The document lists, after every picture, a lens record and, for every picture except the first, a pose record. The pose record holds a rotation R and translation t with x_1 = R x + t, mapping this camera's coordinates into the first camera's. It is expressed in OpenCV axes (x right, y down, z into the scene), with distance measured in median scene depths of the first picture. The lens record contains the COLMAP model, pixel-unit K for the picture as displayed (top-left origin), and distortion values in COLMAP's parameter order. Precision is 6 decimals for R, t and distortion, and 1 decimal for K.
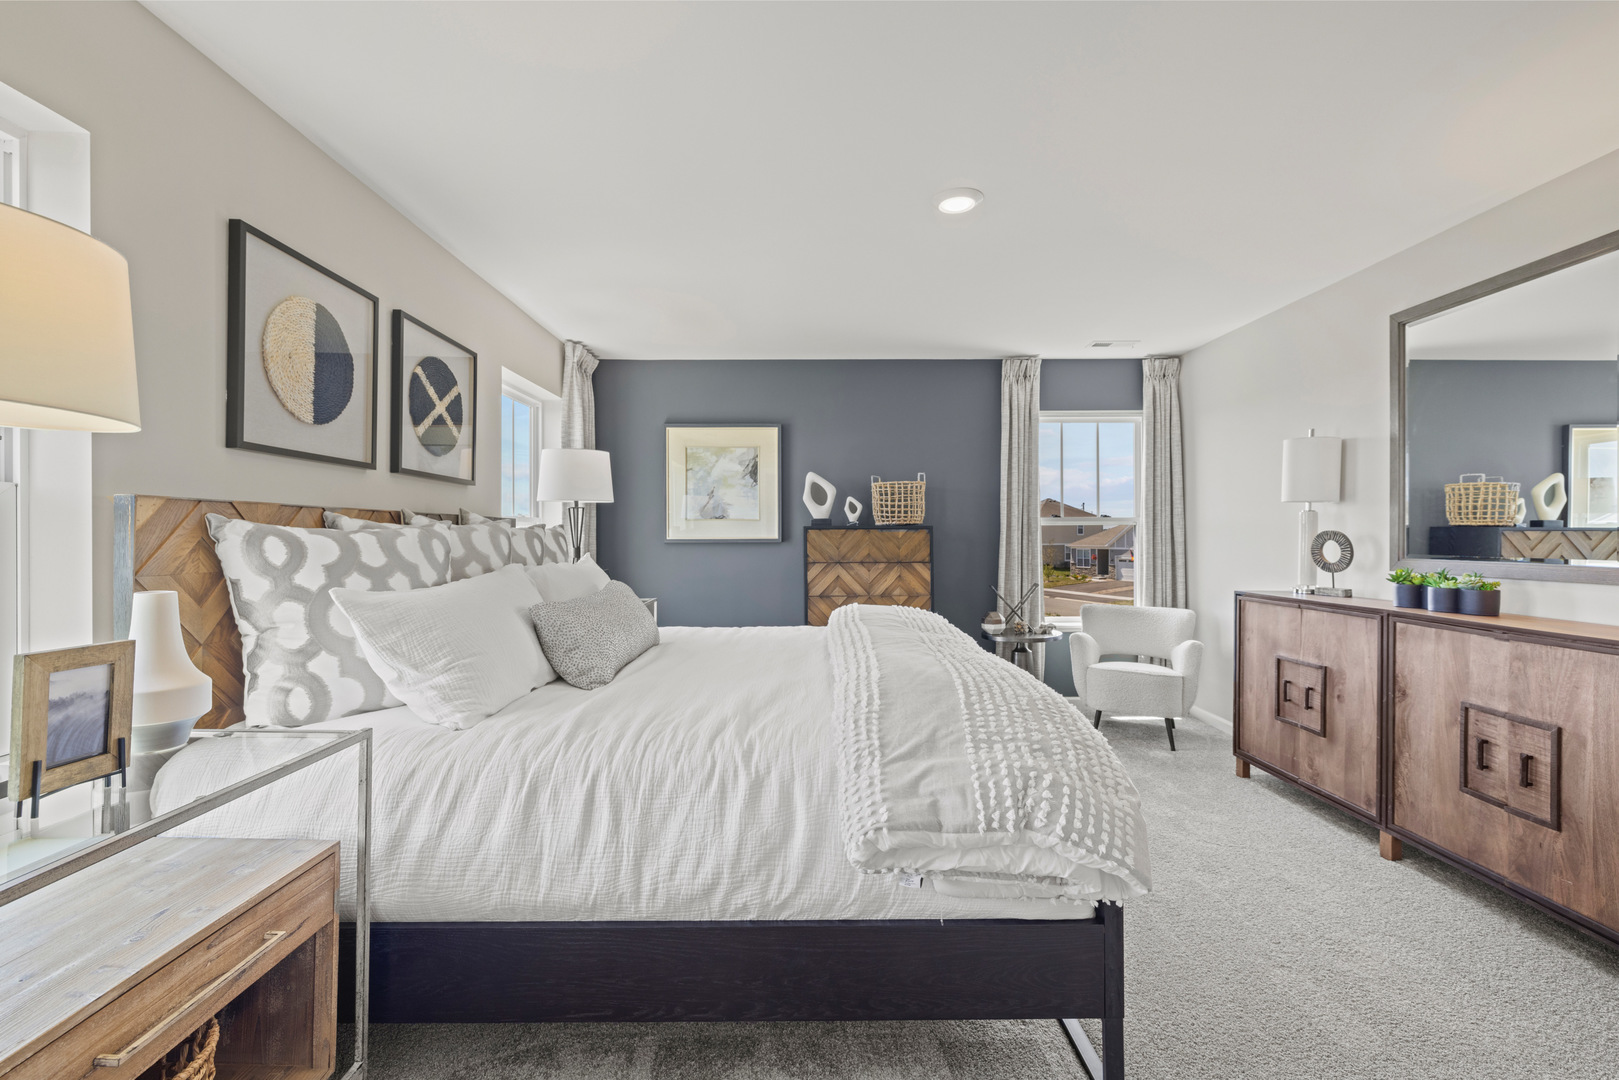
lens RADIAL K [[681.8, 0, 809.9], [0, 681.8, 544.5], [0, 0, 1]] dist [-0.007929, 0.000413]
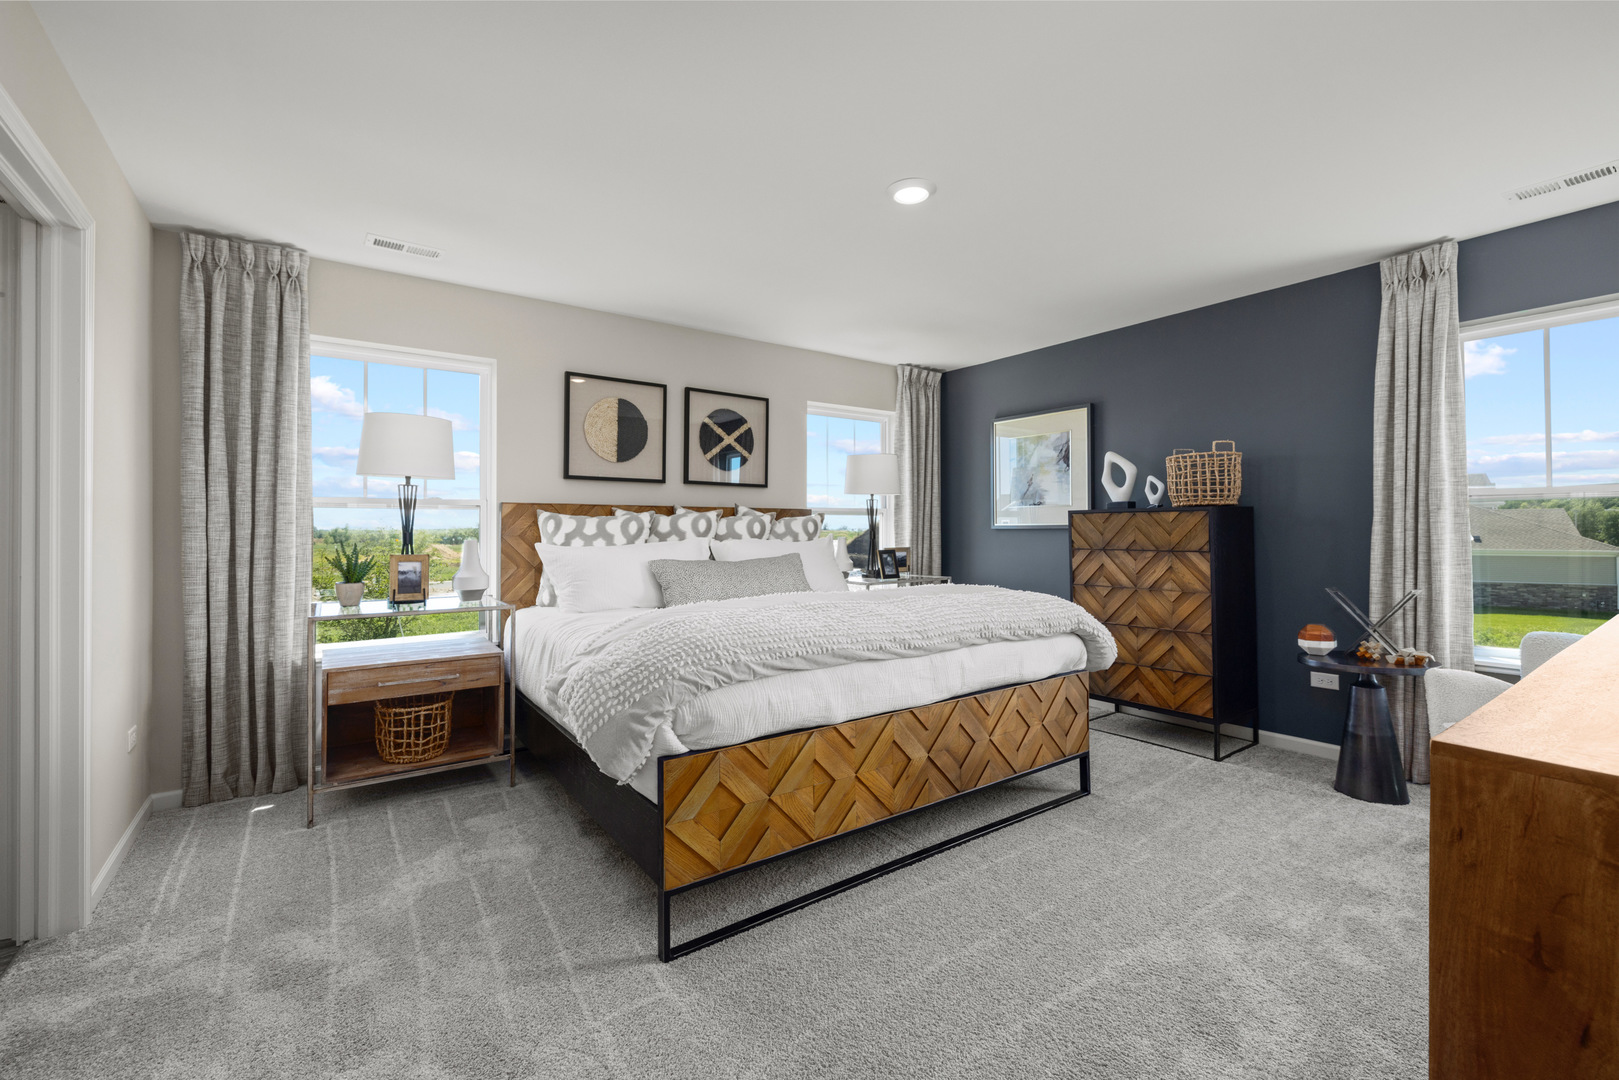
lens RADIAL K [[681.8, 0, 823.2], [0, 681.8, 530.0], [0, 0, 1]] dist [-0.007929, 0.000413]
pose [[0.591315, -0.001682, -0.806439, 0.555124], [-0.009758, 0.999910, -0.009241, 0.012460], [0.806382, 0.013333, 0.591245, 0.161127]]
